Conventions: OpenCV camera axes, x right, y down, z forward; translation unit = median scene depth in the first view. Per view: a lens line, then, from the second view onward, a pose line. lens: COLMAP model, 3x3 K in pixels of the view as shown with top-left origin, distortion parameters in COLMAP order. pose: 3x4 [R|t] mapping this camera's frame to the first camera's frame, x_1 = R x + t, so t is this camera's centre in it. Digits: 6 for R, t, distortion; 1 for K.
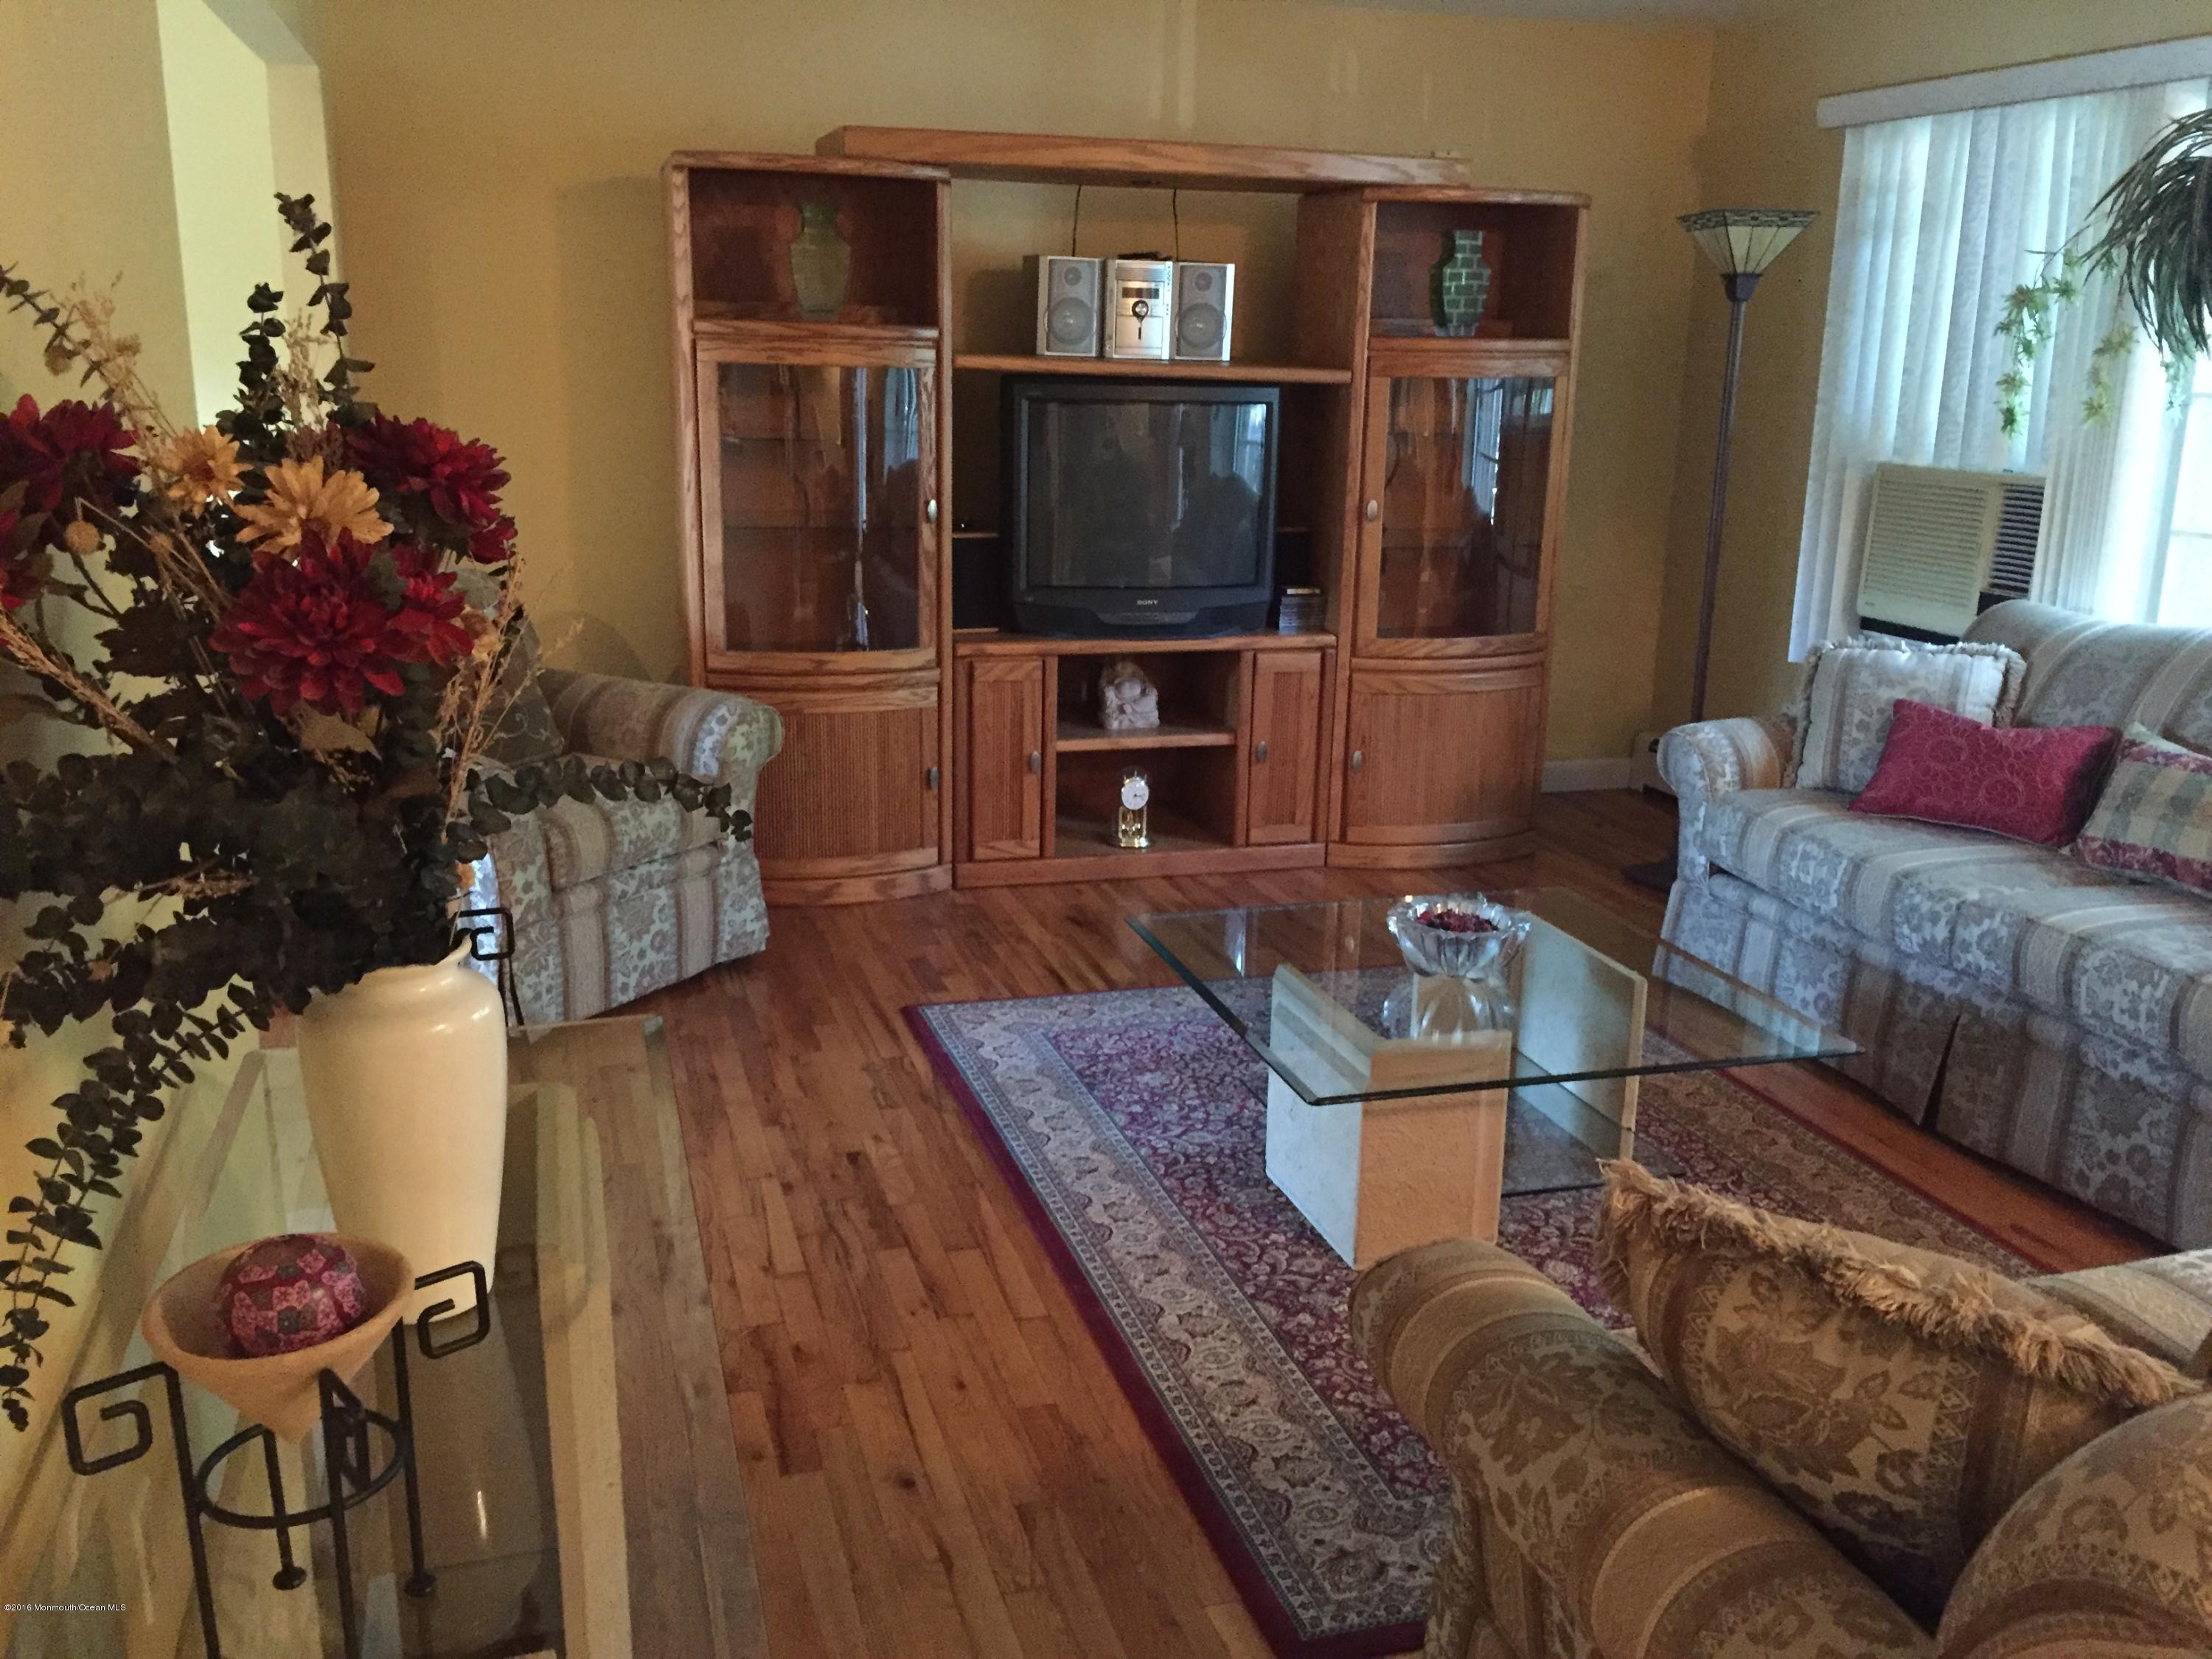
lens RADIAL K [[1898.8, 0, 1102.9], [0, 1898.8, 834.5], [0, 0, 1]] dist [0.077331, -0.019321]
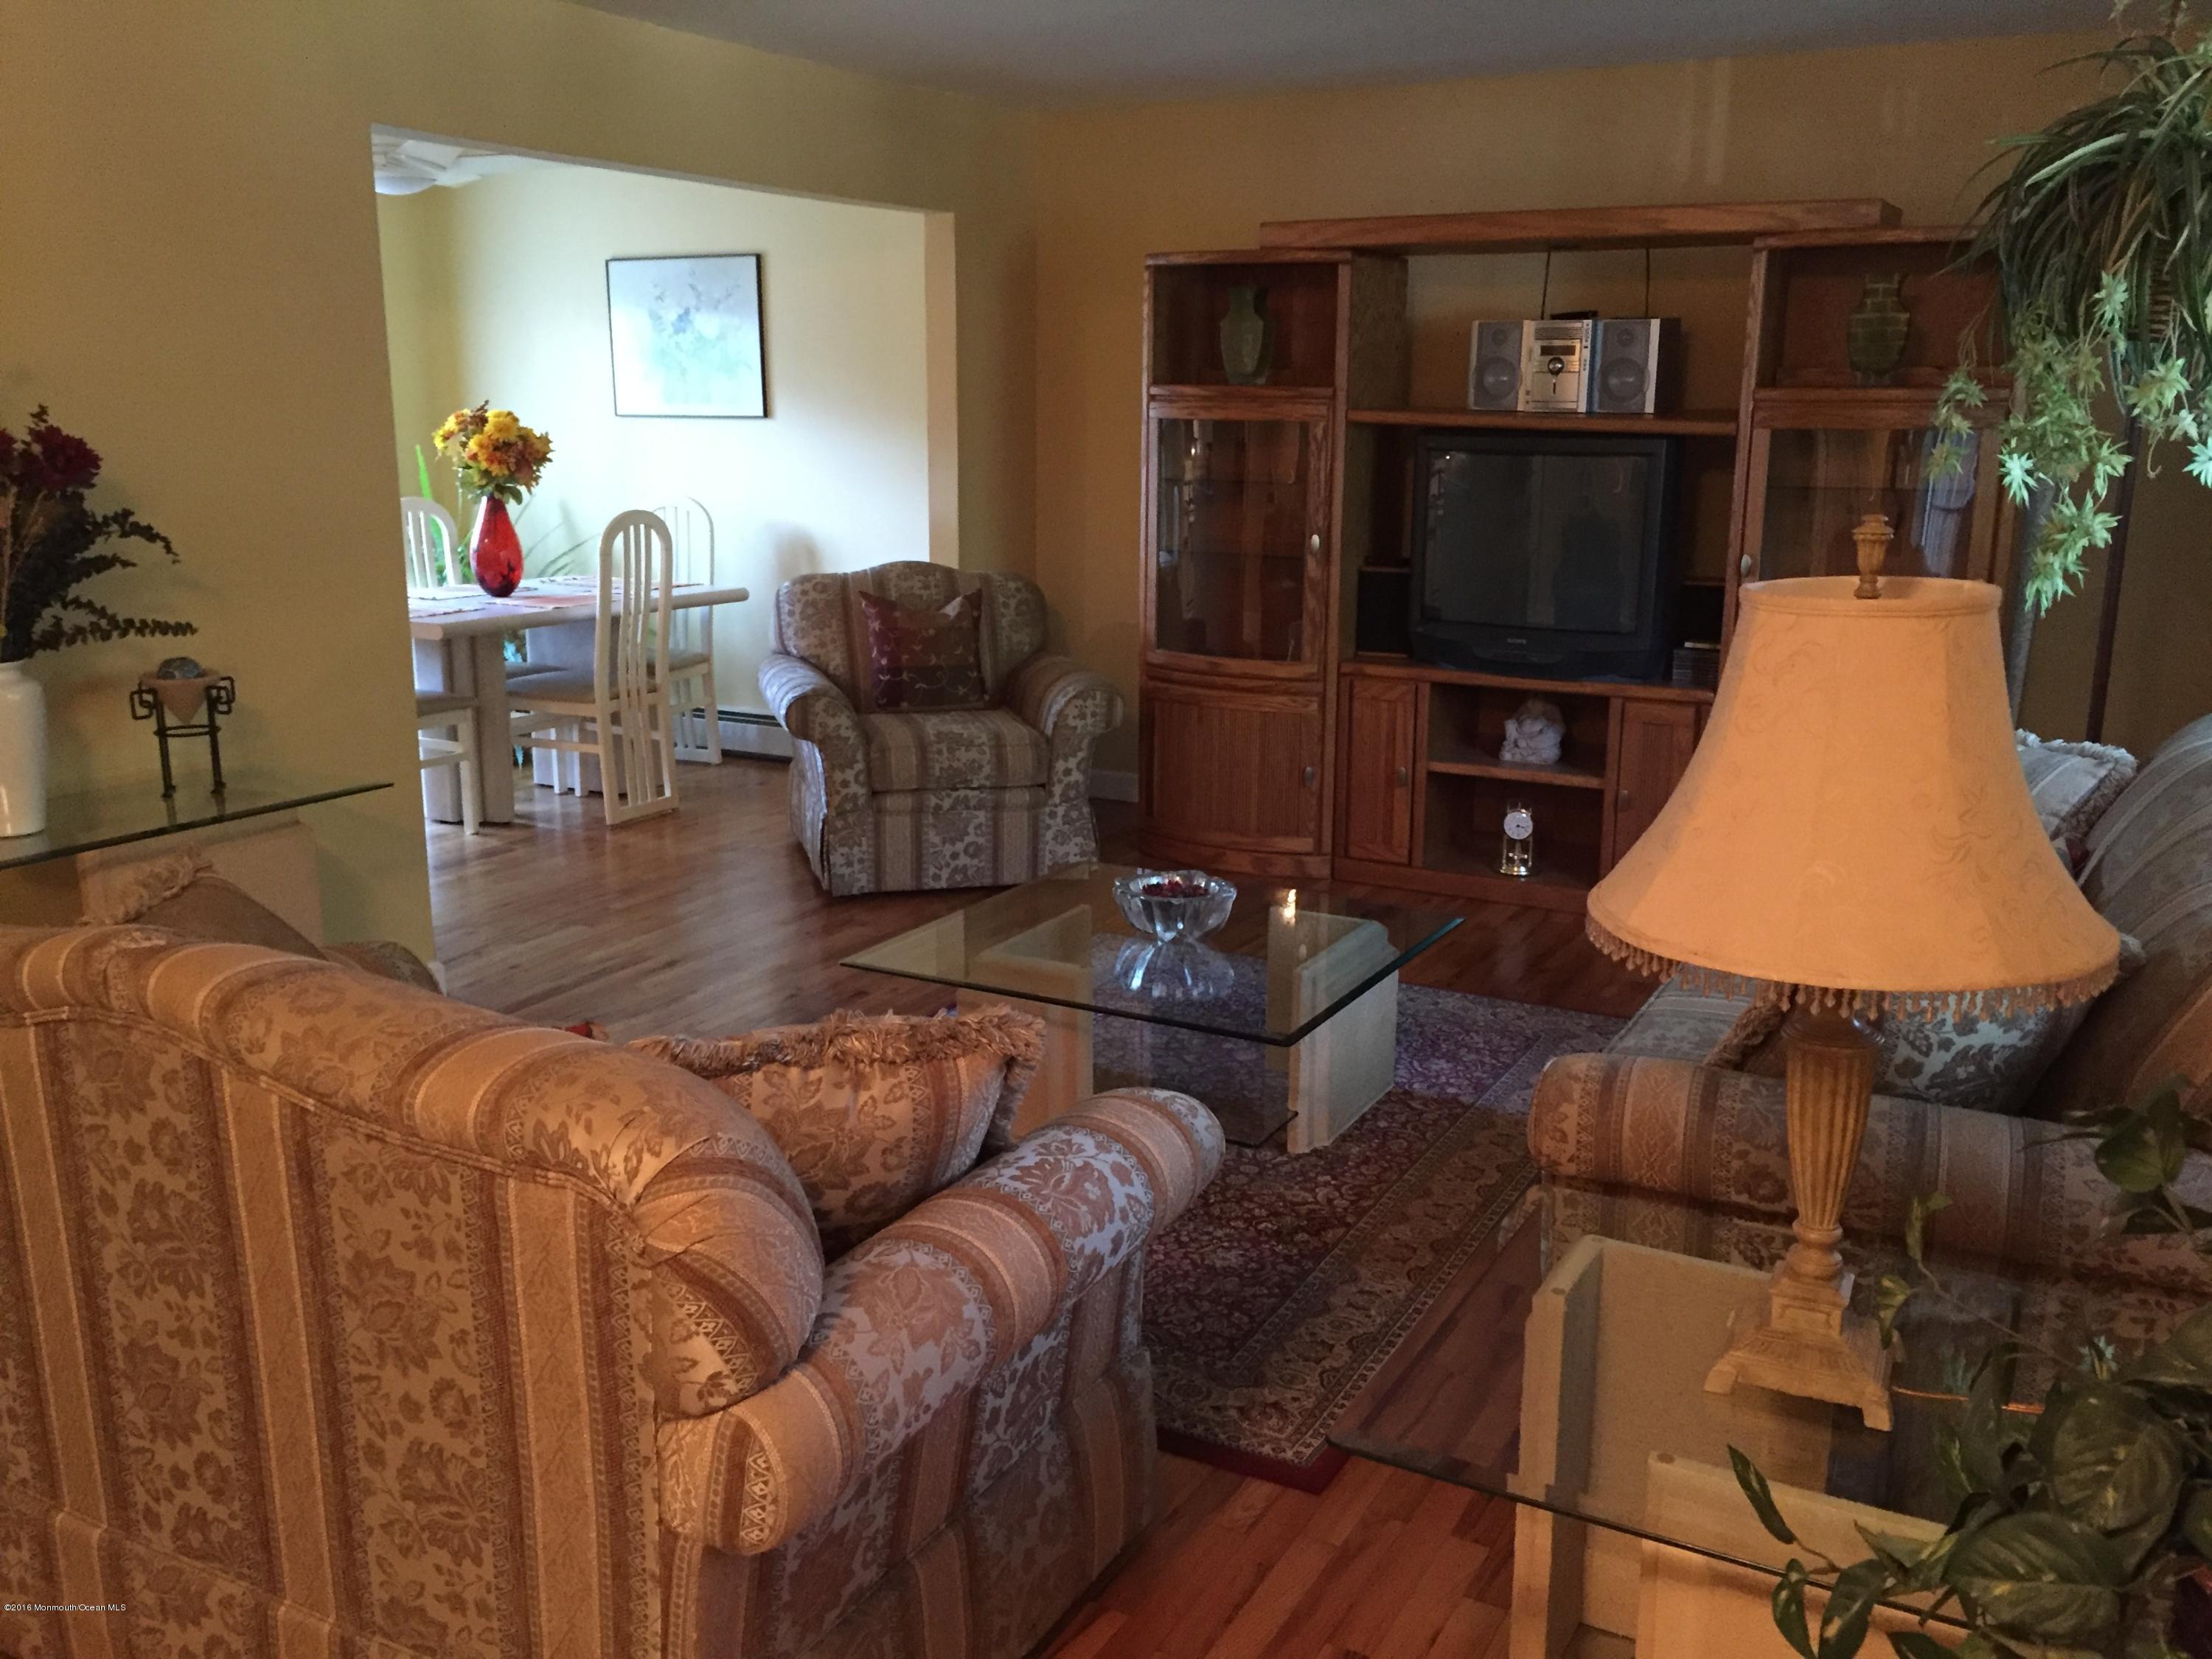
lens RADIAL K [[1898.8, 0, 1097.6], [0, 1898.8, 829.0], [0, 0, 1]] dist [0.077331, -0.019321]
pose [[0.701236, 0.148642, -0.697261, 0.622589], [-0.173631, 0.984182, 0.035186, -0.016635], [0.691462, 0.096392, 0.715953, 0.092721]]
